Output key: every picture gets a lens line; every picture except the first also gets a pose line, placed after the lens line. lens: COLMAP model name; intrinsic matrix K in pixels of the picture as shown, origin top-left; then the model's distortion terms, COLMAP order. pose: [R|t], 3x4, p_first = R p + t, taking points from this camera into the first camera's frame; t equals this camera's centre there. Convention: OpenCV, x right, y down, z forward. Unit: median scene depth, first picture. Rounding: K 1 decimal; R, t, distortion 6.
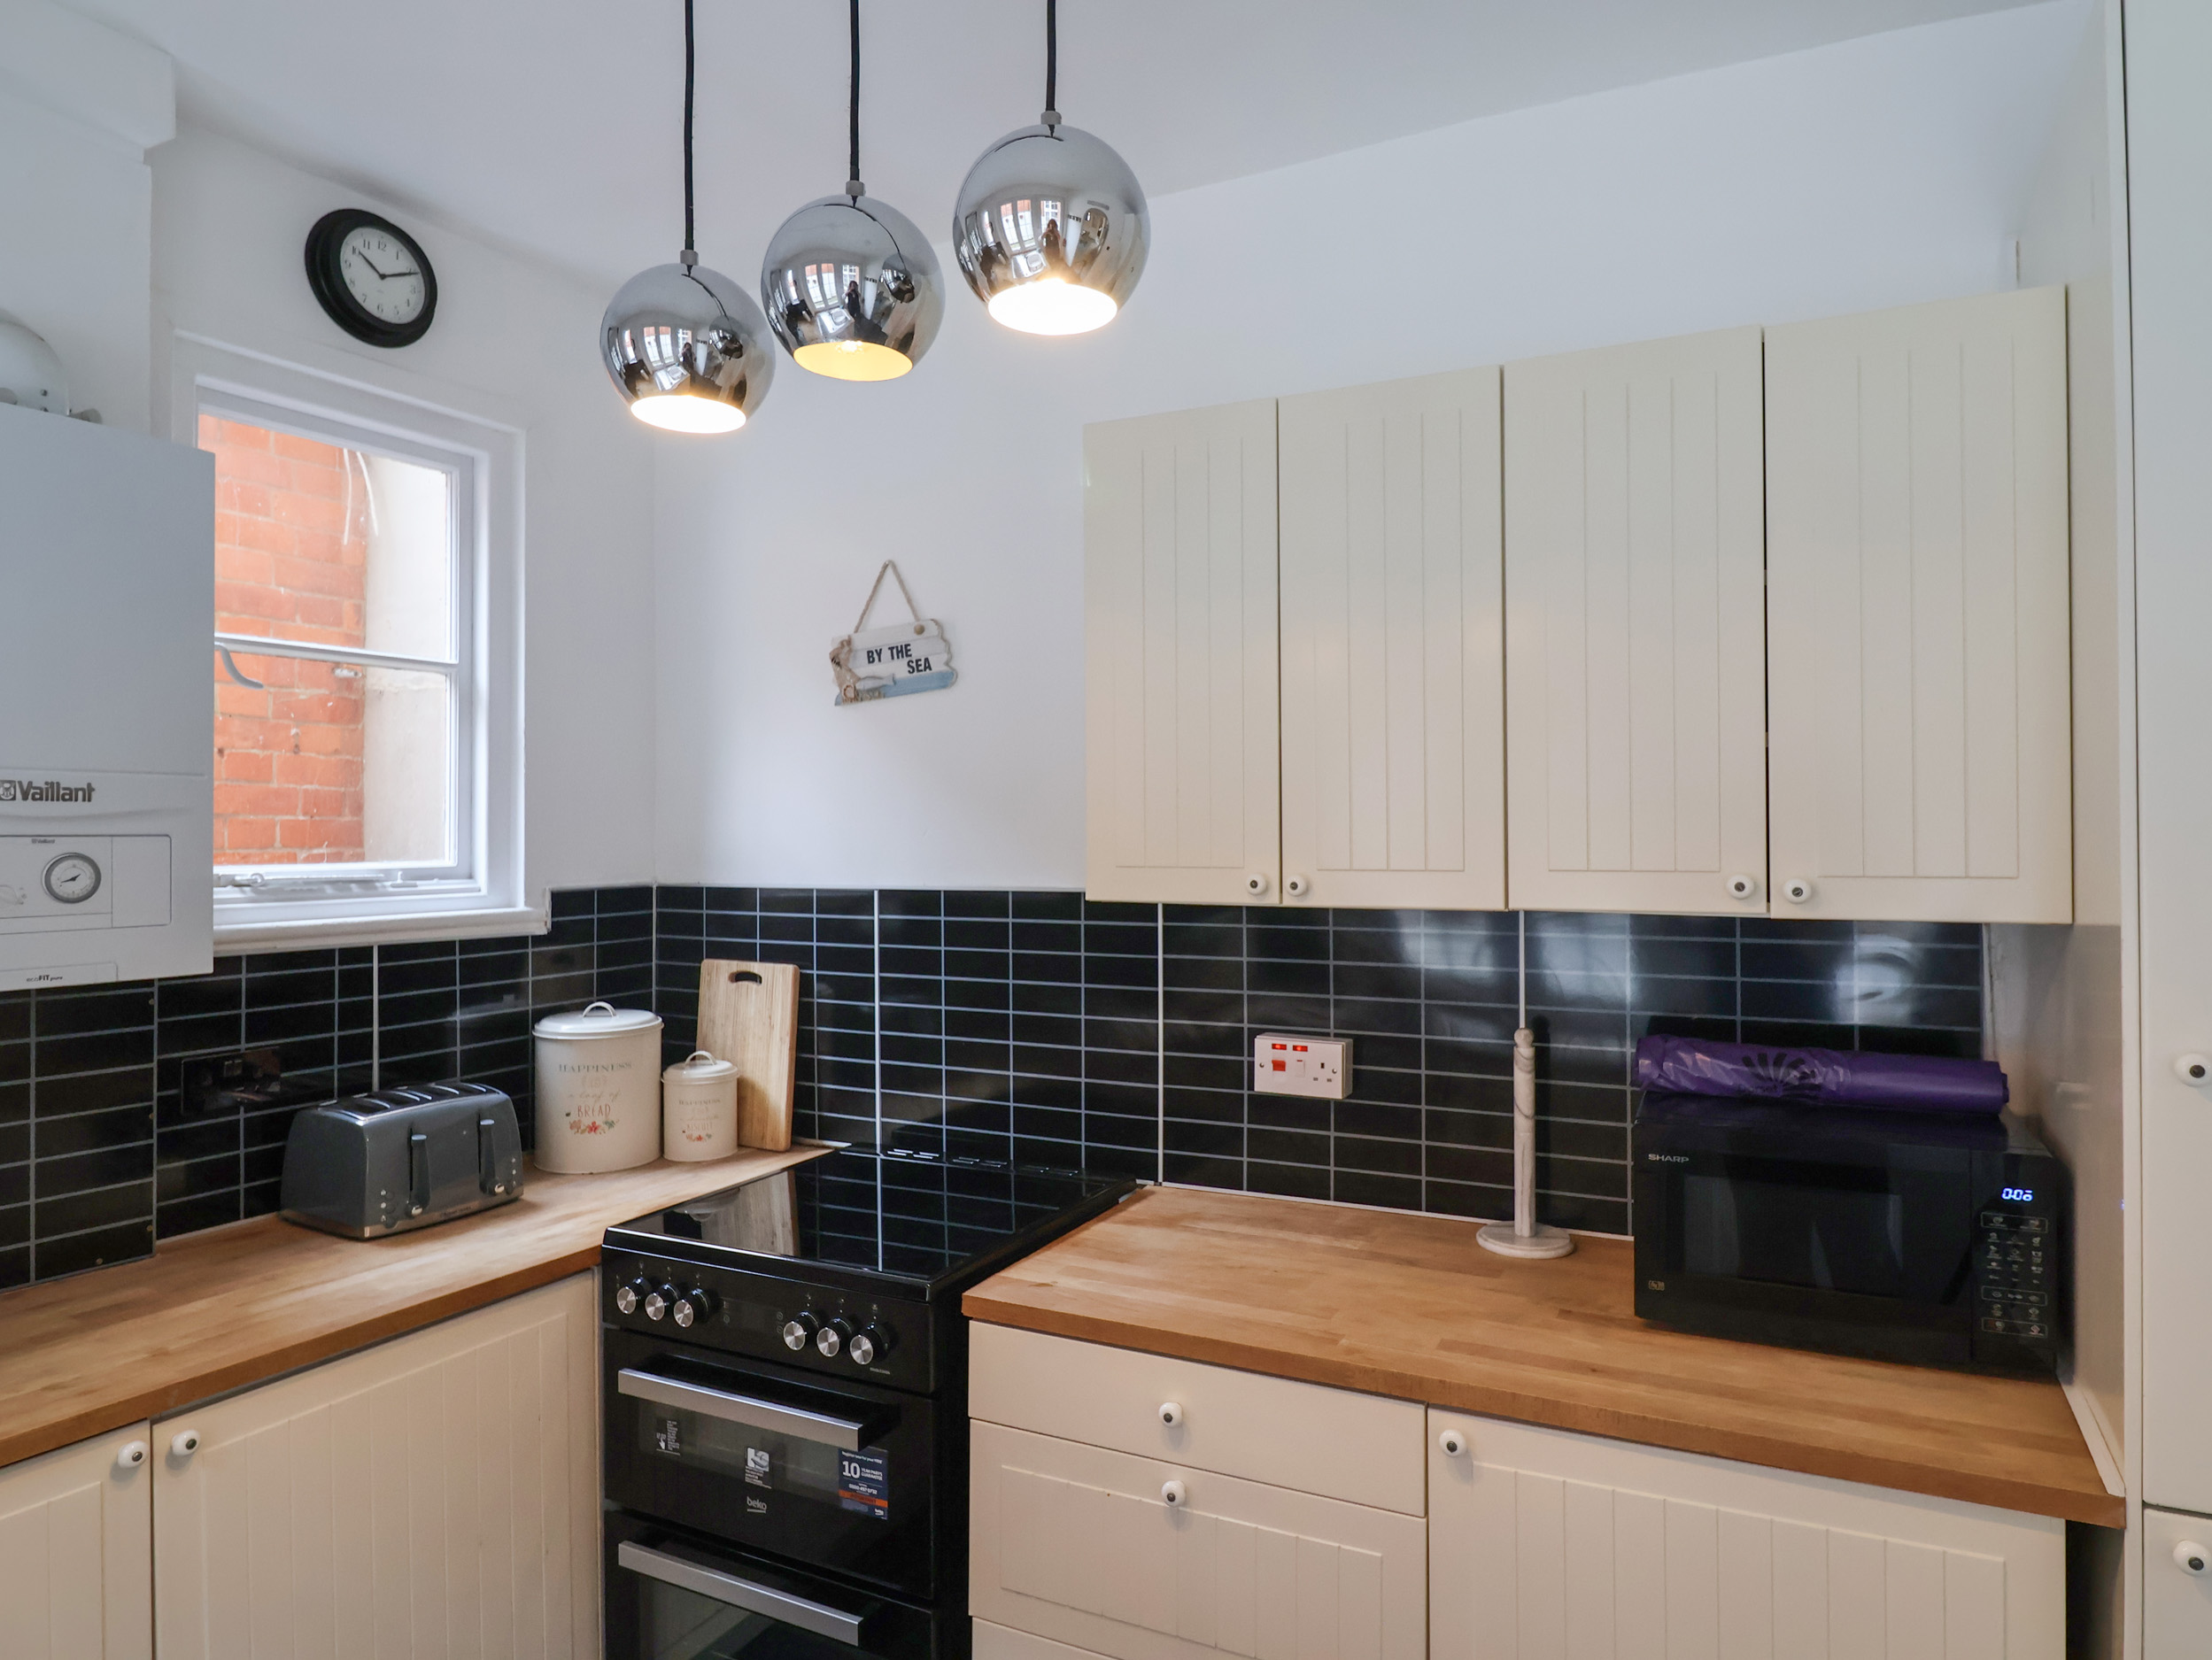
lens RADIAL K [[1330.7, 0, 1111.5], [0, 1330.7, 834.9], [0, 0, 1]] dist [-0.000431, -0.000792]
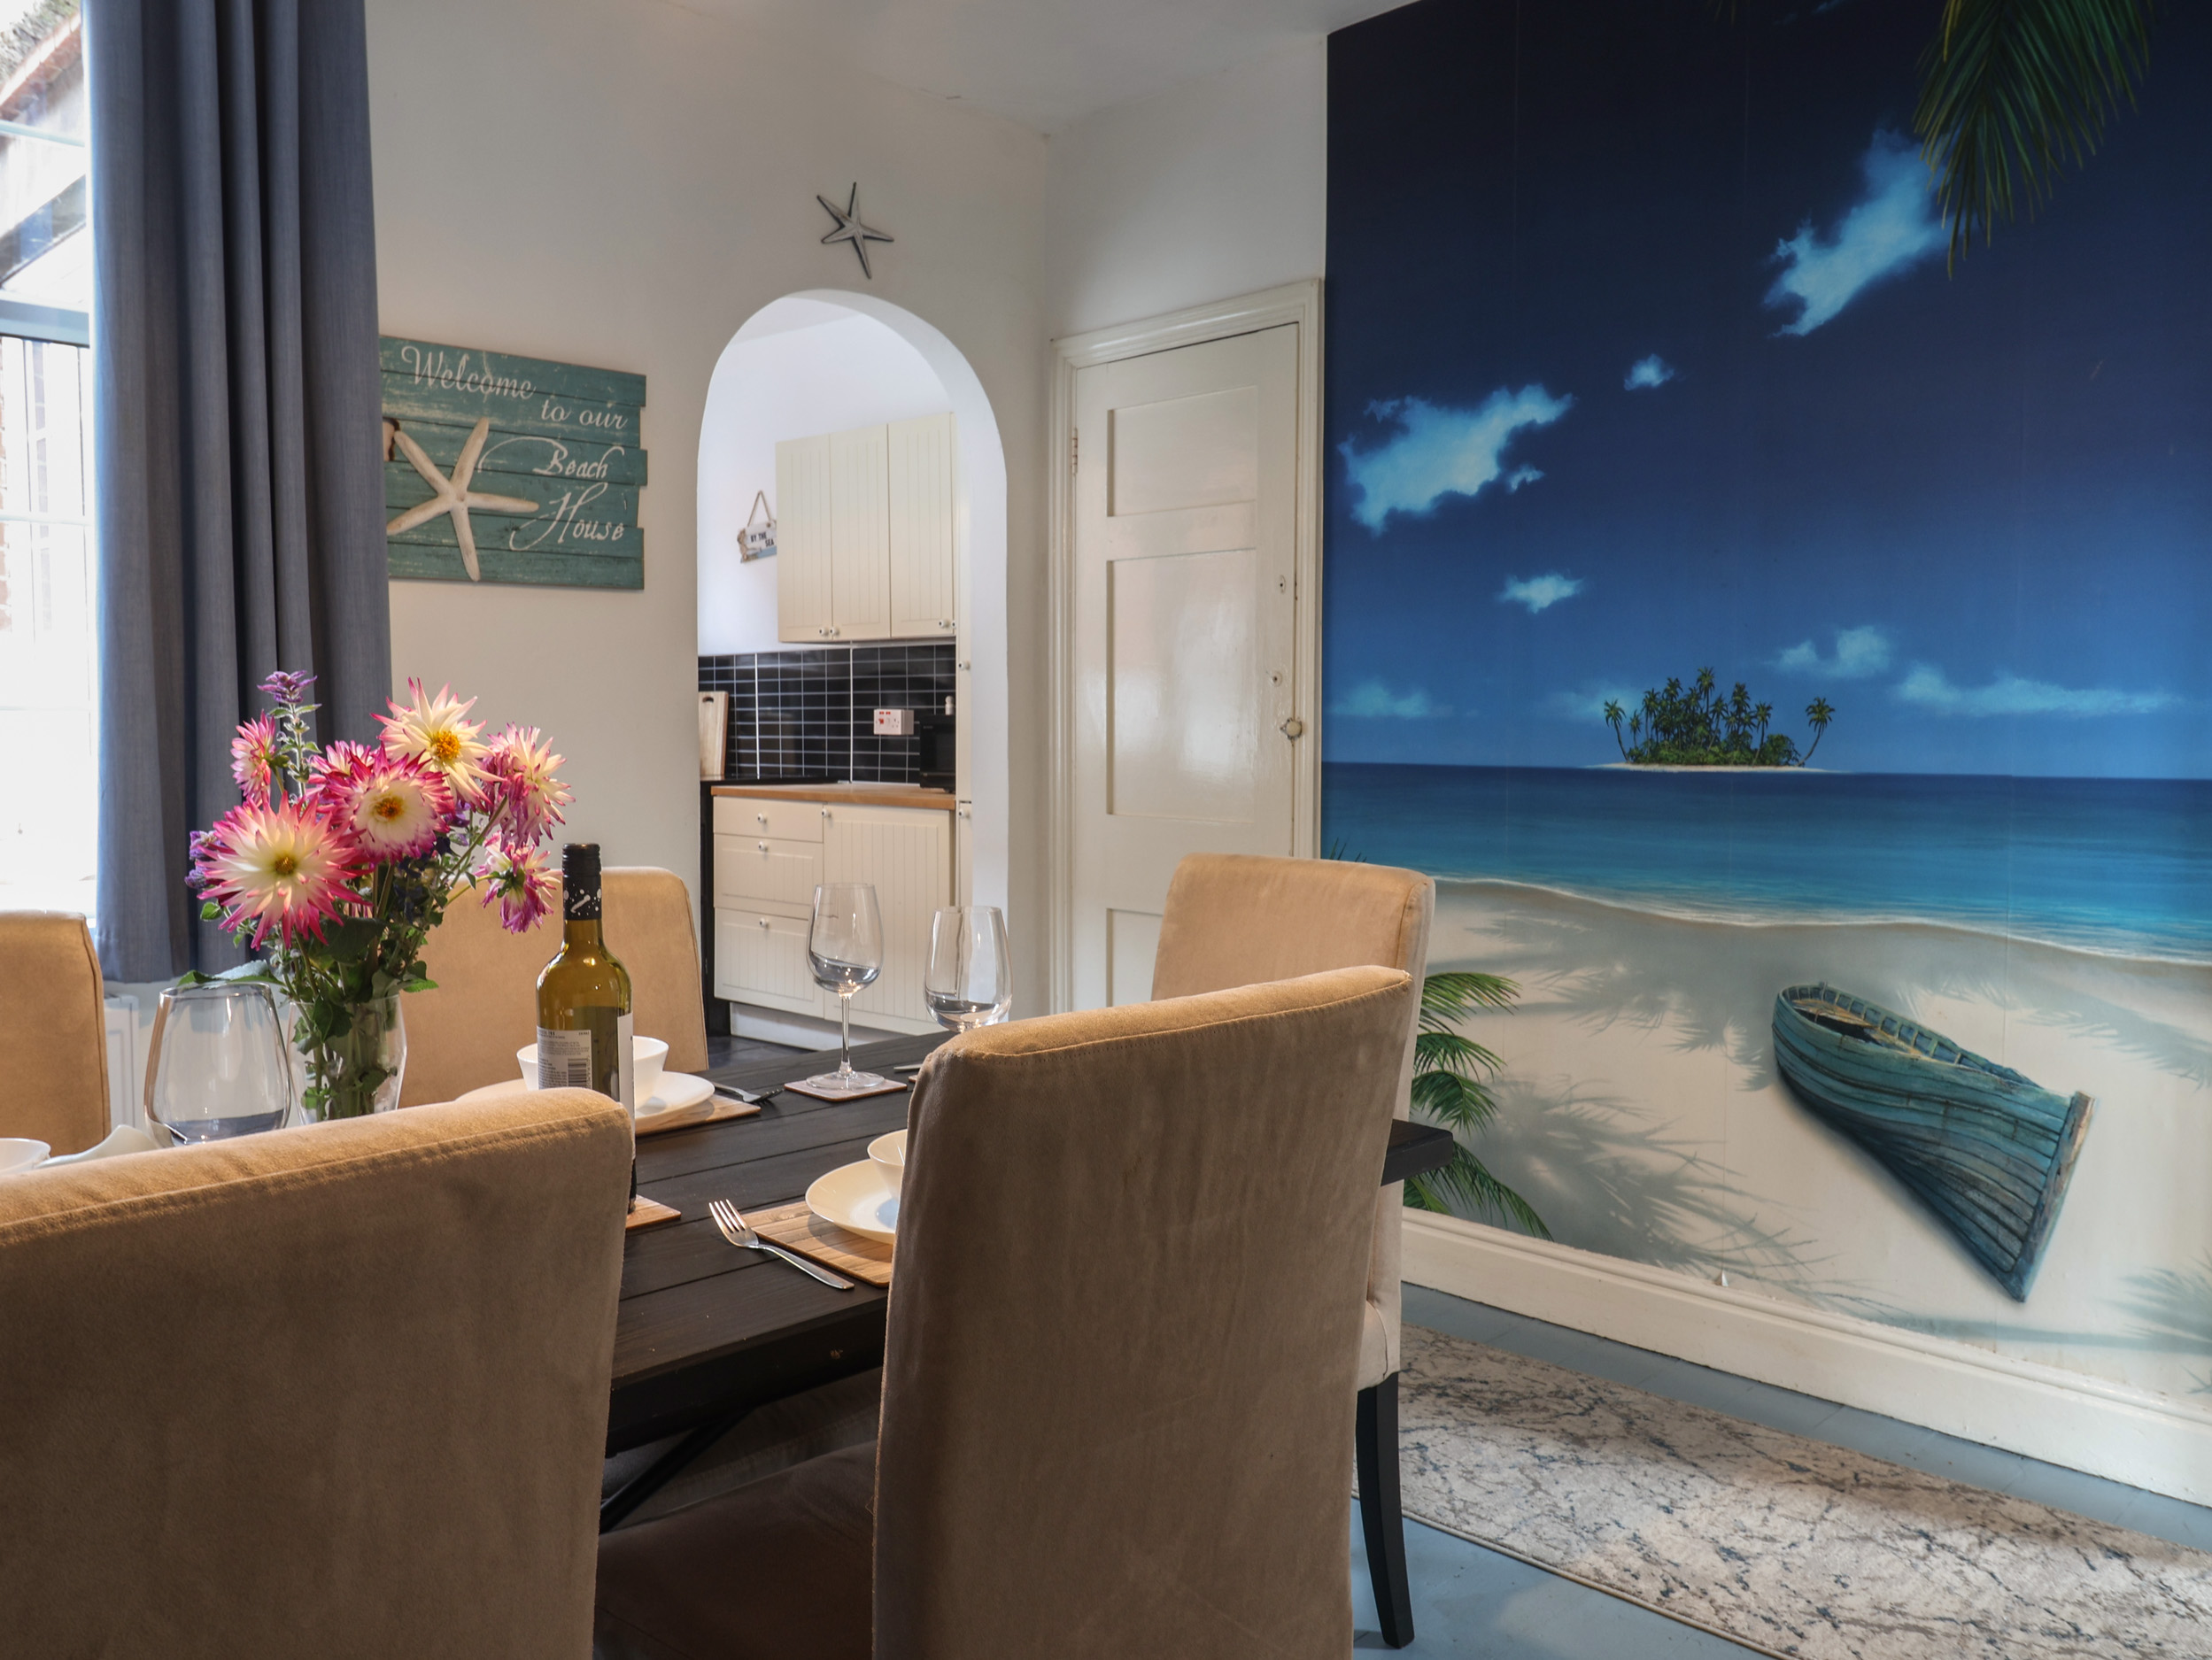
lens RADIAL K [[1730.0, 0, 1102.8], [0, 1730.0, 828.2], [0, 0, 1]] dist [-0.005423, -0.000346]
pose [[0.960738, 0.023566, -0.276456, 1.099859], [-0.005329, 0.997770, 0.066533, 0.132854], [0.277407, -0.062448, 0.958721, -1.450529]]
